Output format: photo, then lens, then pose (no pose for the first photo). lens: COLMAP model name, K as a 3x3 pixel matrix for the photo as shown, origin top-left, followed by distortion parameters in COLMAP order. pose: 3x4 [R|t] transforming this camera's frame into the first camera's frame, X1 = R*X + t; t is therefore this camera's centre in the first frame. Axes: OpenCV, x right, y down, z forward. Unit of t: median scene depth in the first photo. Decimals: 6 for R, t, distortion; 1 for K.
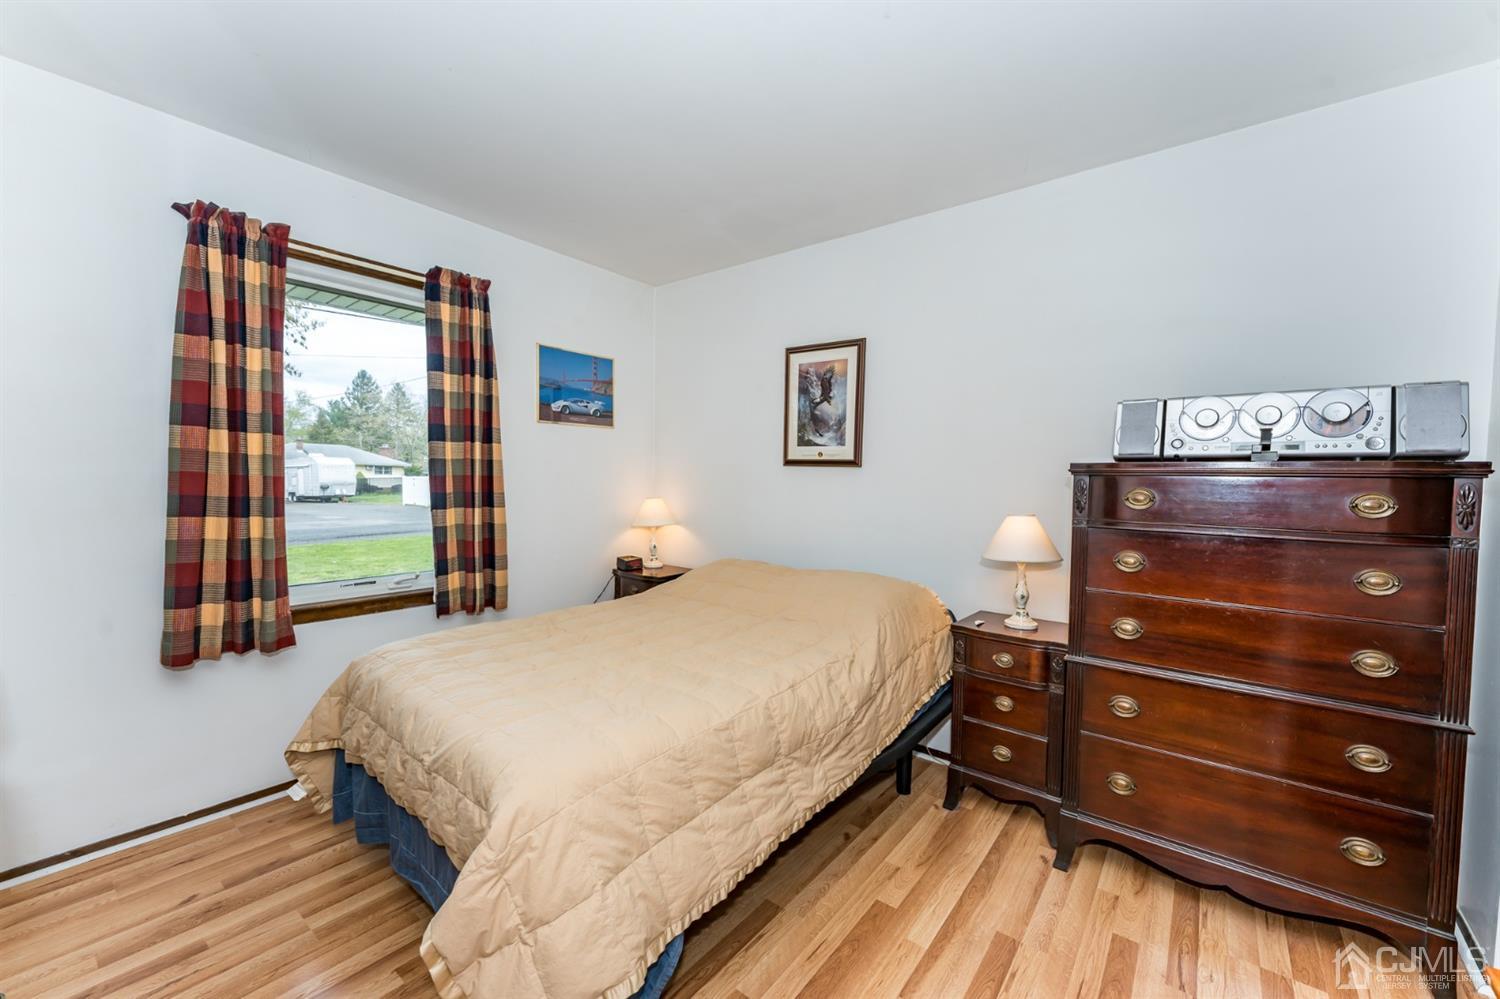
lens RADIAL K [[595.0, 0, 741.5], [0, 595.0, 502.8], [0, 0, 1]] dist [0.001420, 0.000323]
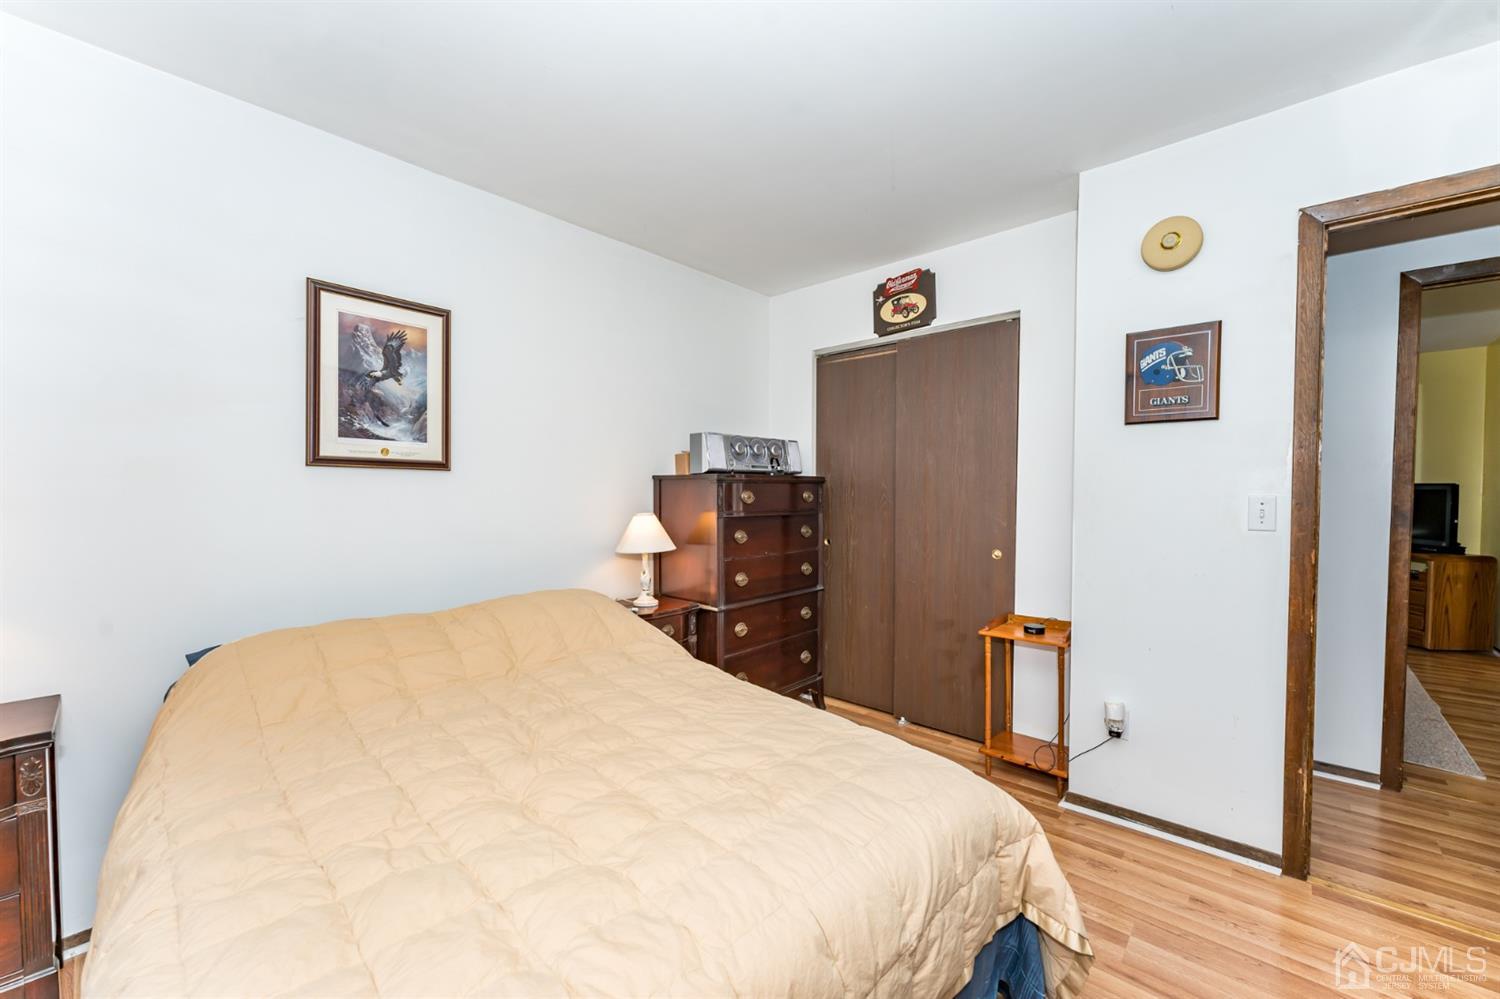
lens RADIAL K [[595.0, 0, 741.5], [0, 595.0, 502.8], [0, 0, 1]] dist [0.001420, 0.000323]
pose [[0.071744, -0.041272, 0.996569, -0.551817], [0.039896, 0.998463, 0.038478, -0.030958], [-0.996625, 0.036998, 0.073280, 0.532623]]
